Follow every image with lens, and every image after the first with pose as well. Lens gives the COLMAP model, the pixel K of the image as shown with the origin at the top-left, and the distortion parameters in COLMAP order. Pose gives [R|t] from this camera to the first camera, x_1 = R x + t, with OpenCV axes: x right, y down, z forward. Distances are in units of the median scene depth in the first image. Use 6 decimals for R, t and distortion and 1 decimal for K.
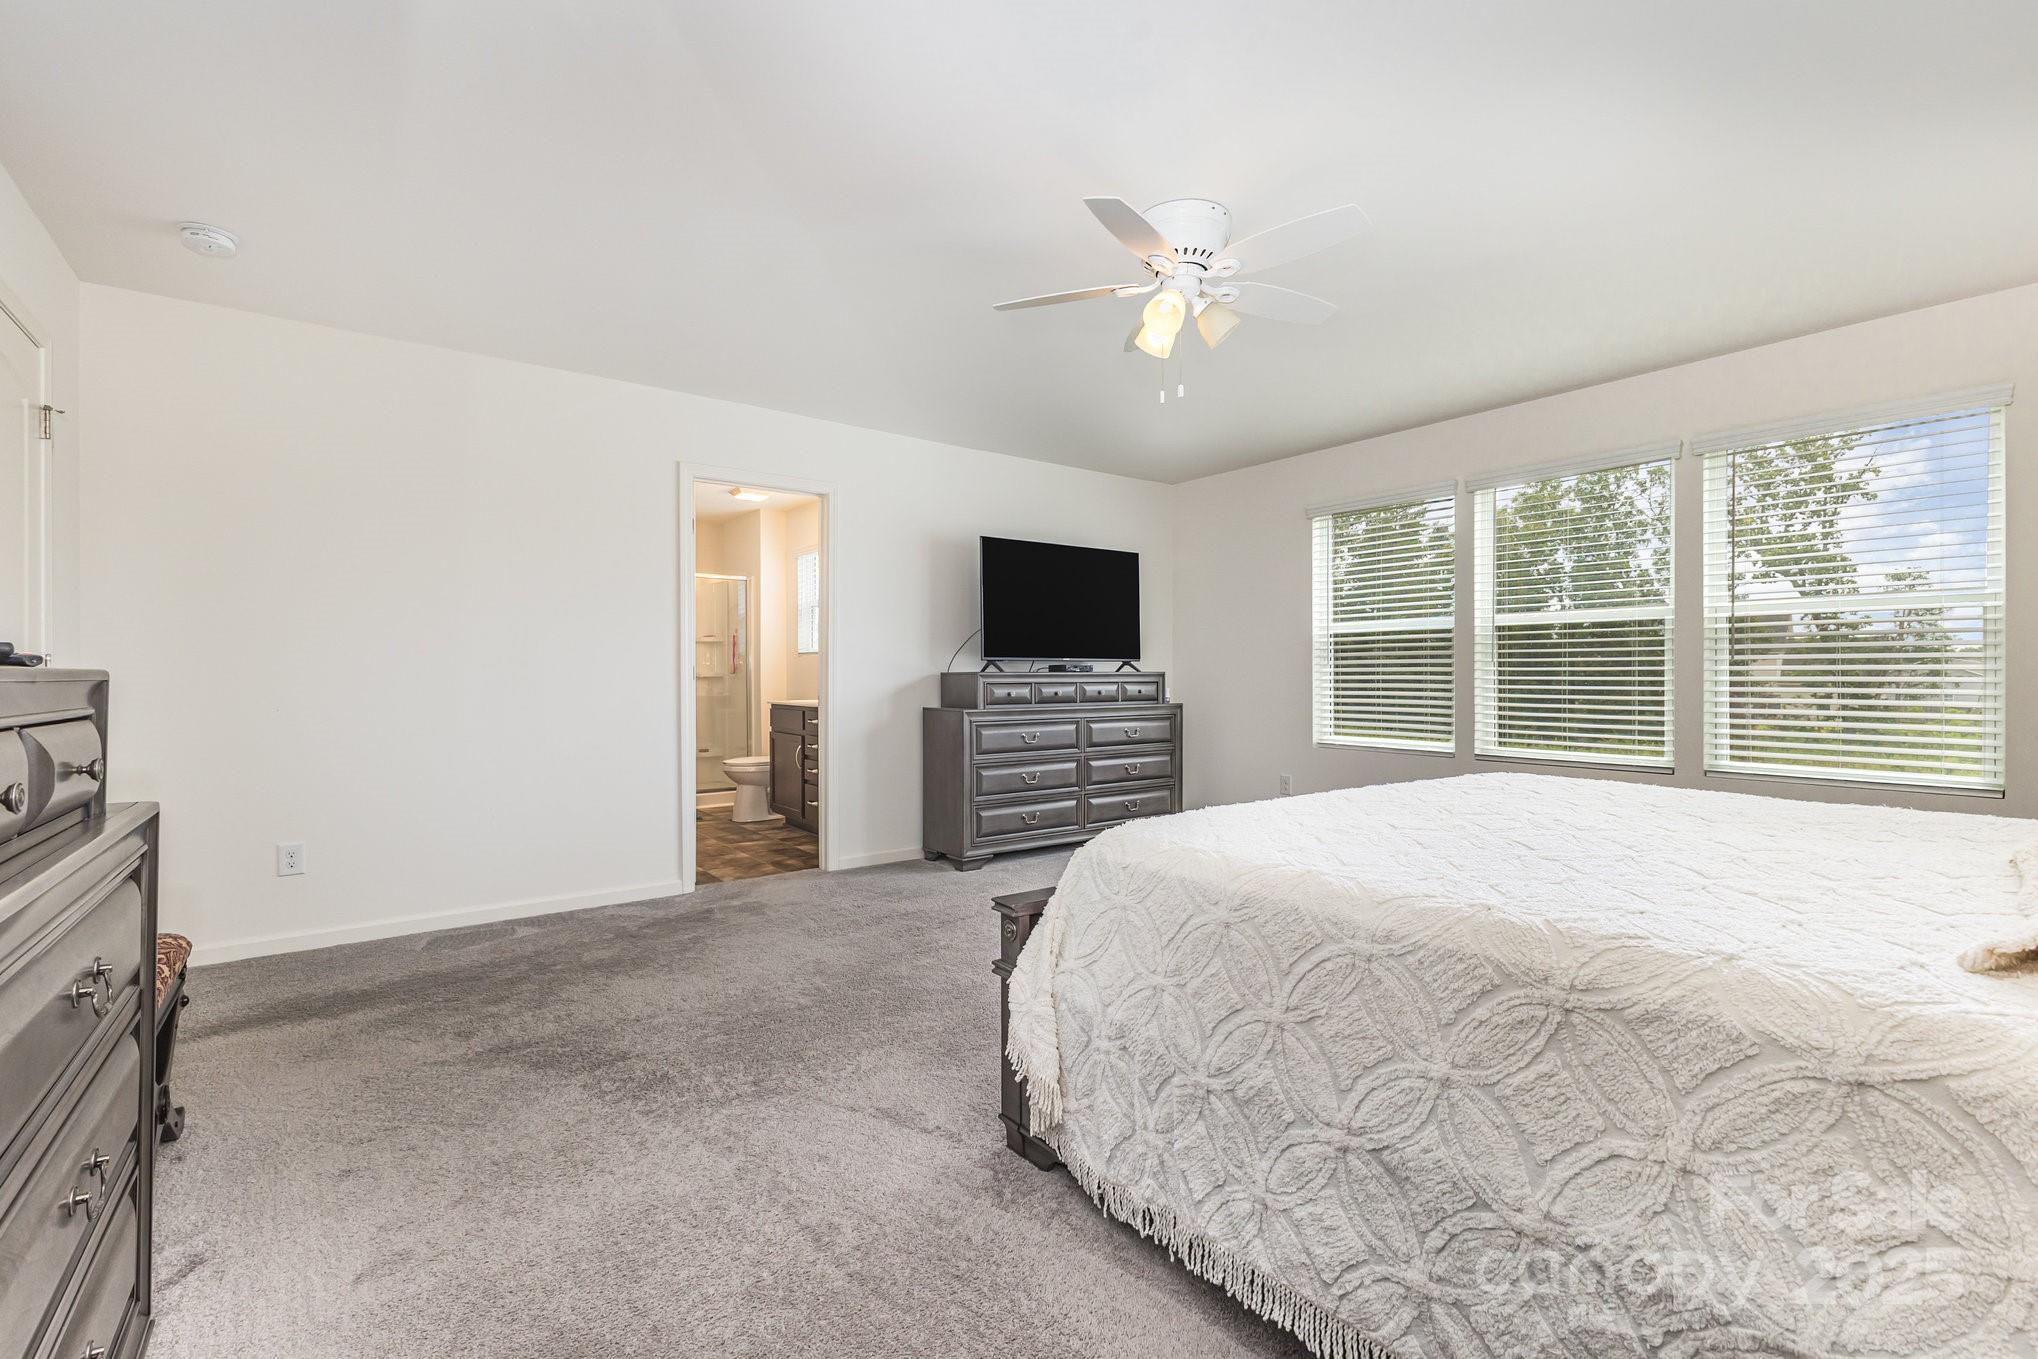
lens RADIAL K [[884.3, 0, 1024.4], [0, 884.3, 680.6], [0, 0, 1]] dist [0.011153, -0.000060]
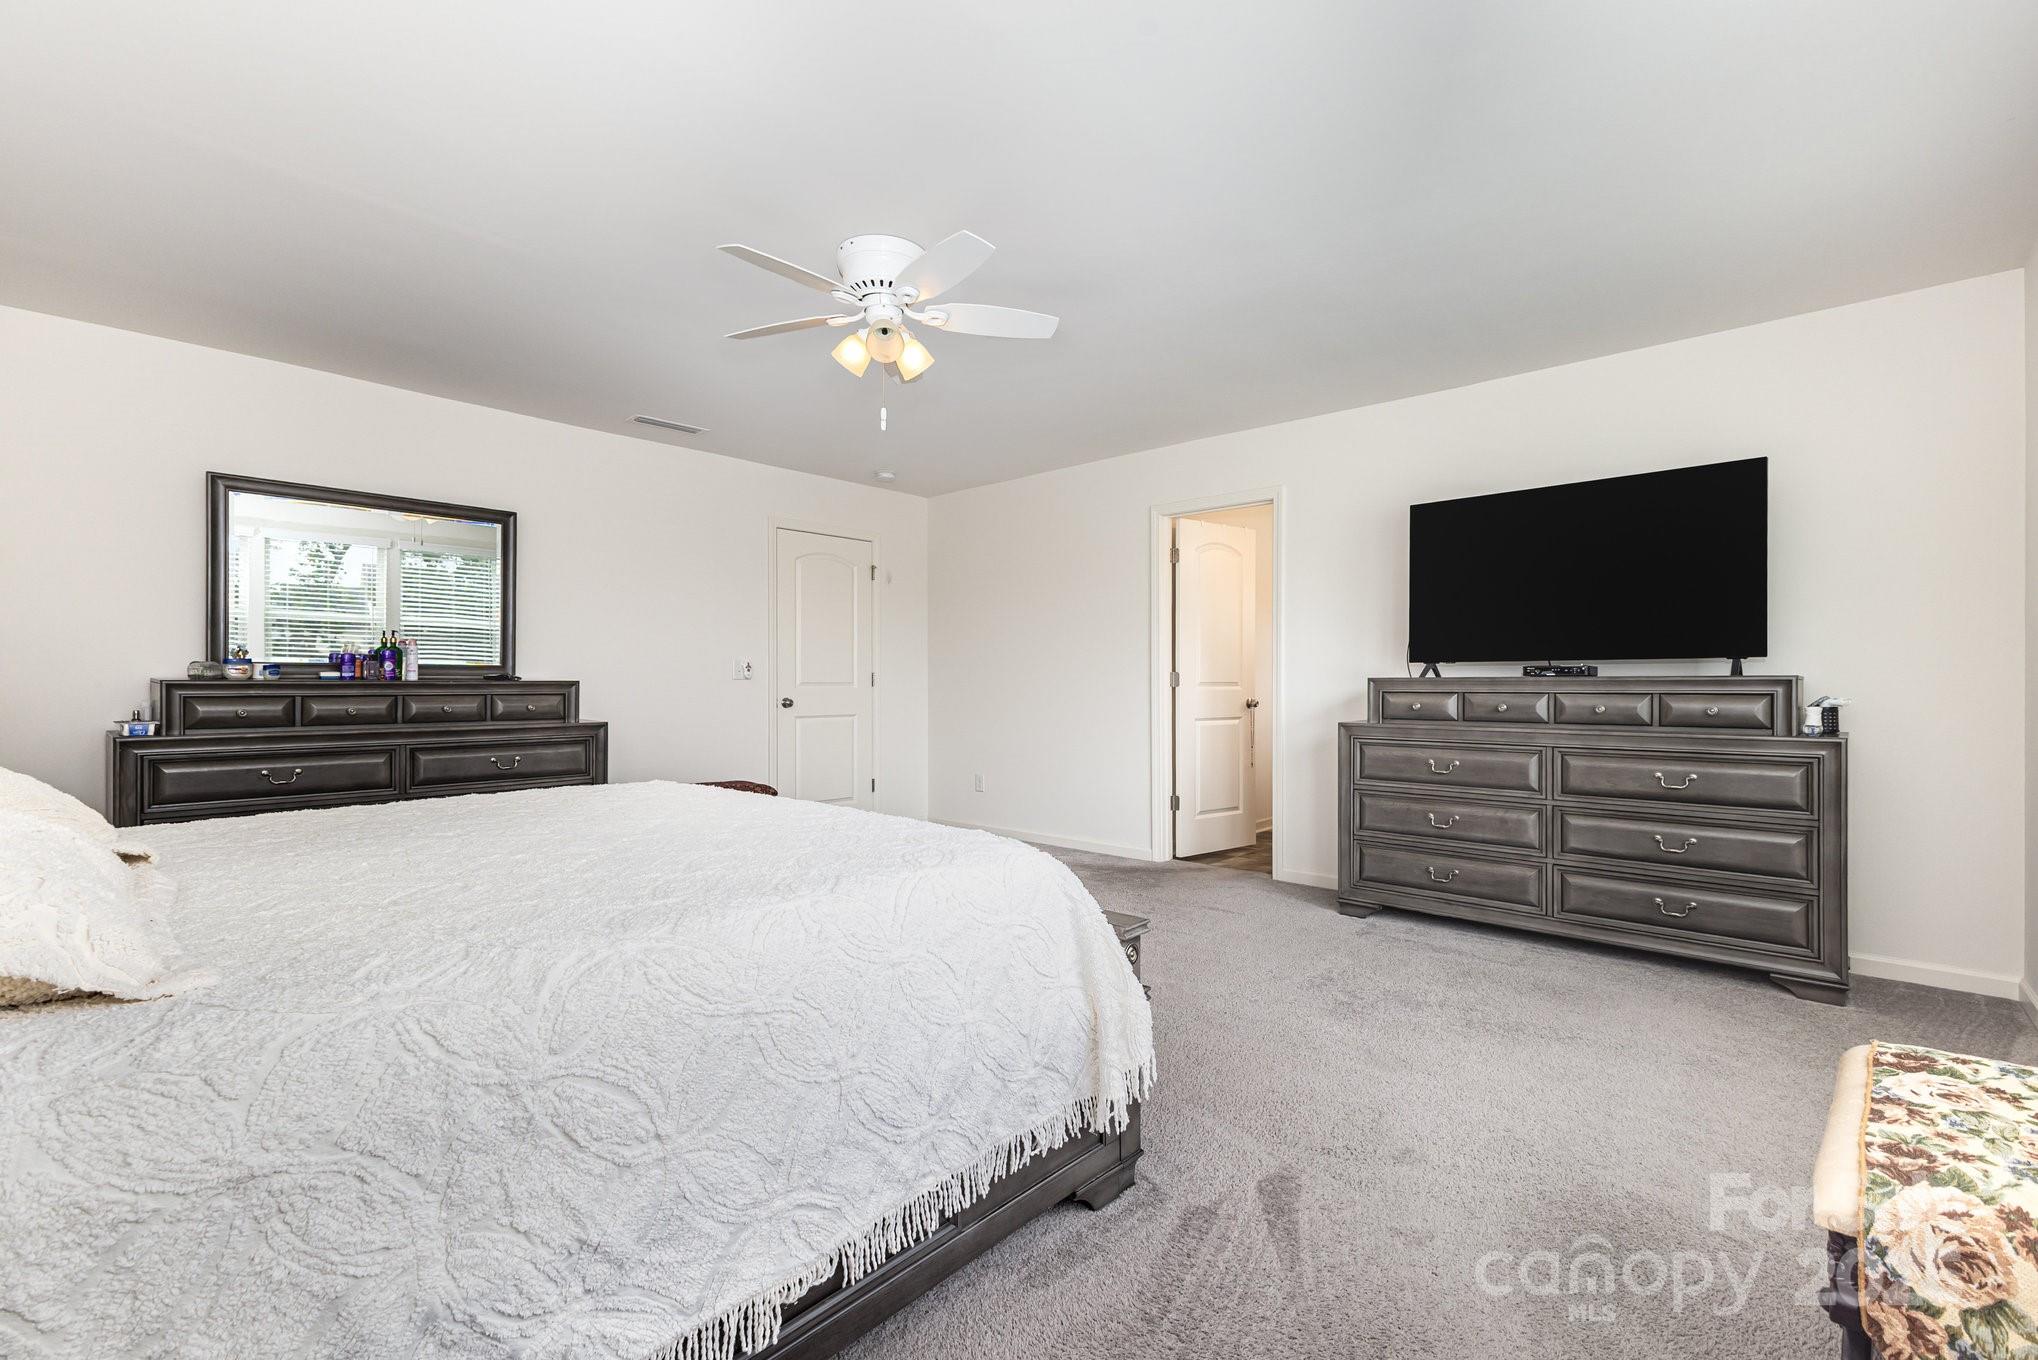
lens RADIAL K [[884.3, 0, 1024.4], [0, 884.3, 681.1], [0, 0, 1]] dist [0.011153, -0.000060]
pose [[0.202036, 0.002619, -0.979375, 0.654043], [0.002527, 0.999992, 0.003196, -0.010603], [0.979375, -0.003120, 0.202028, 0.502726]]
